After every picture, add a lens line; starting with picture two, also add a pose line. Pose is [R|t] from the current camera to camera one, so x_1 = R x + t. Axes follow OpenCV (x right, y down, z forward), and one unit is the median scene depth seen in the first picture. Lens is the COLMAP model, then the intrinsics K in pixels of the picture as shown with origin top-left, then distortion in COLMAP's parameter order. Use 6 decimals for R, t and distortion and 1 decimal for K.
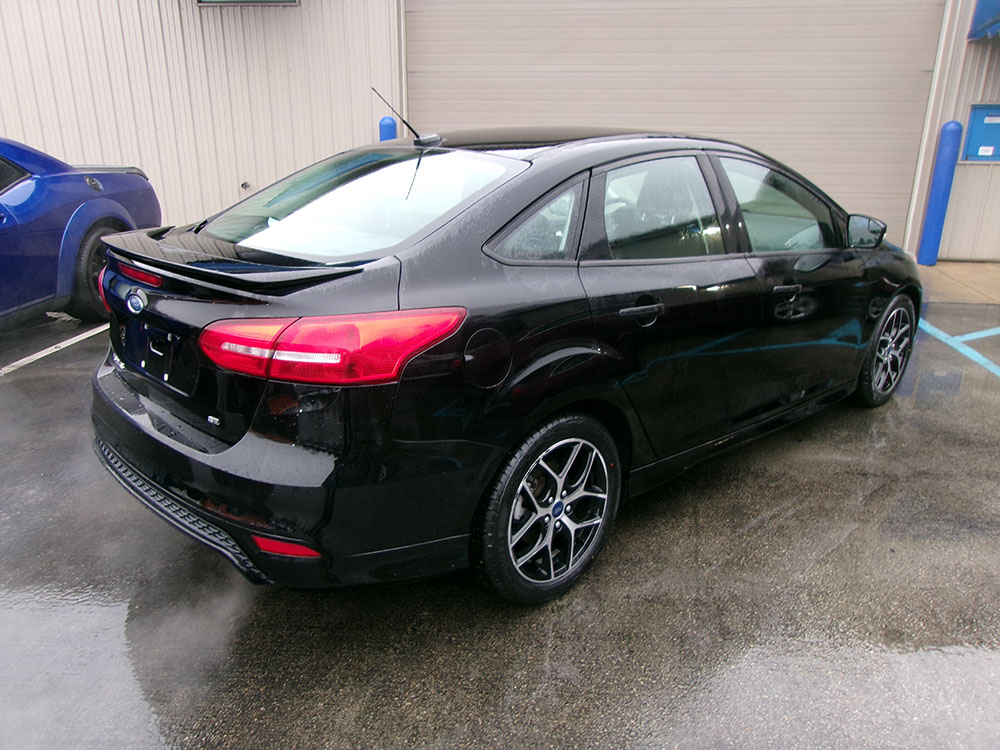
lens RADIAL K [[766.3, 0, 500.0], [0, 766.3, 375.0], [0, 0, 1]] dist [-0.022946, 0.045323]
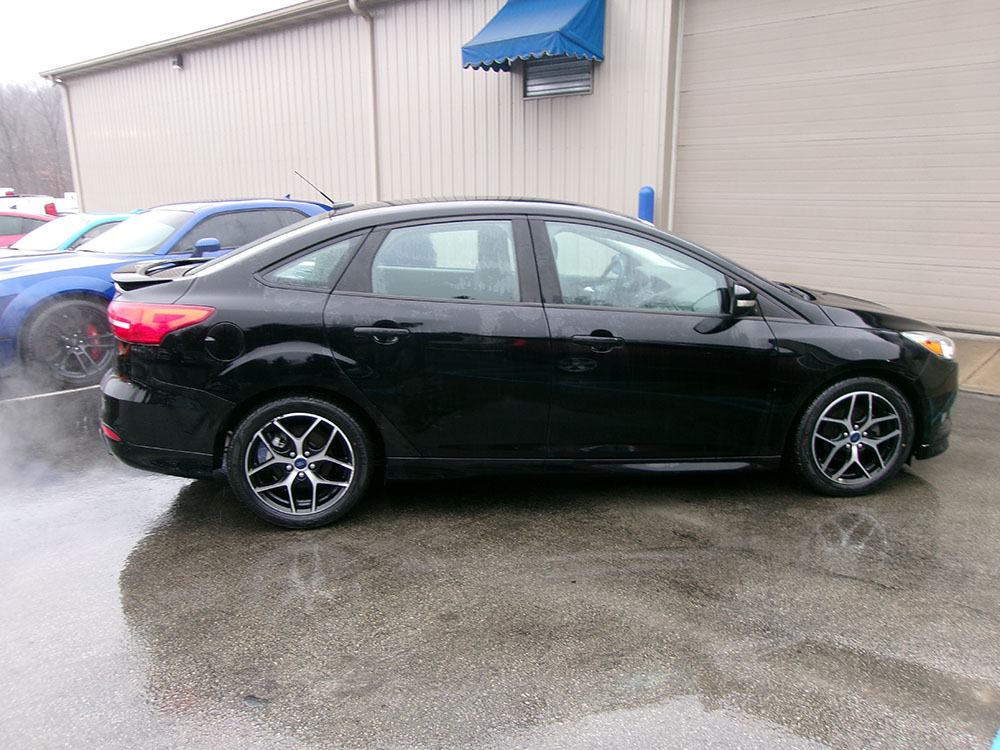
lens RADIAL K [[766.3, 0, 500.0], [0, 766.3, 375.0], [0, 0, 1]] dist [-0.022946, 0.045323]
pose [[0.818705, 0.130781, -0.559123, 1.117996], [-0.176230, 0.983954, -0.027897, -0.009169], [0.546503, 0.121374, 0.828615, 0.017000]]
